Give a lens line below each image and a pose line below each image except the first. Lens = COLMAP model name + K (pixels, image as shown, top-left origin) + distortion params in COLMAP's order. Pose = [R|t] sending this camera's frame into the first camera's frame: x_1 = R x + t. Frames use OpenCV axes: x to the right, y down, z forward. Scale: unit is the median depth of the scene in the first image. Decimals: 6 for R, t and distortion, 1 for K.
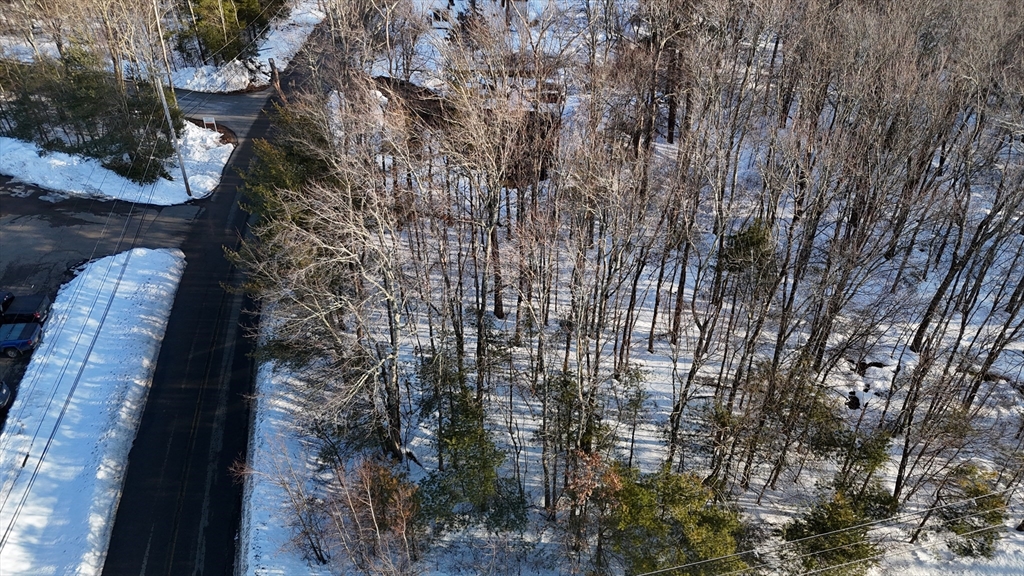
lens RADIAL K [[759.1, 0, 511.6], [0, 759.1, 287.6], [0, 0, 1]] dist [0.079339, -0.073656]
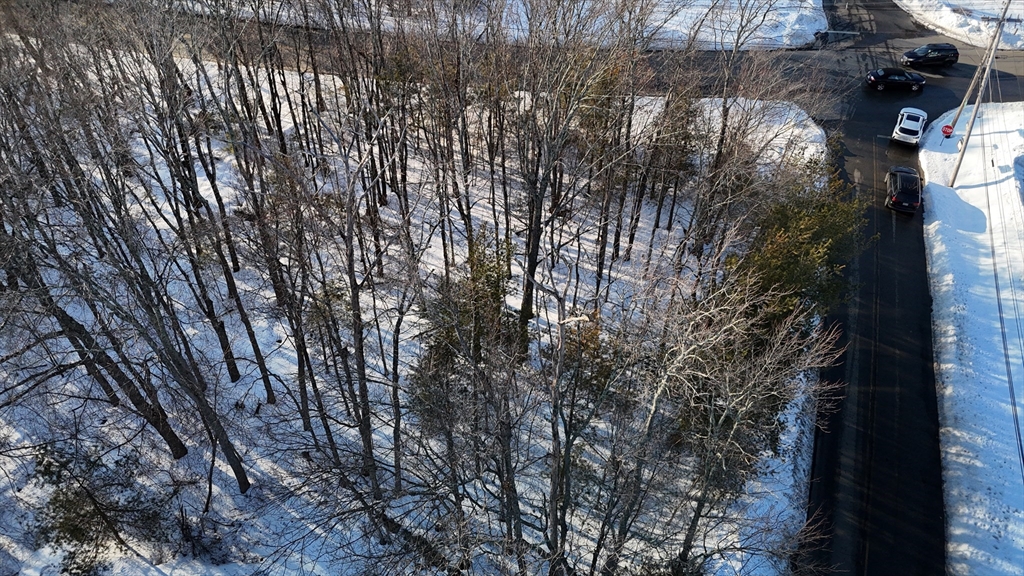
lens RADIAL K [[759.1, 0, 512.5], [0, 759.1, 288.4], [0, 0, 1]] dist [0.079339, -0.073656]
pose [[-0.855746, -0.356185, 0.375274, -0.314480], [0.281909, 0.287212, 0.915444, -0.776064], [-0.433850, 0.889181, -0.145369, 1.128679]]
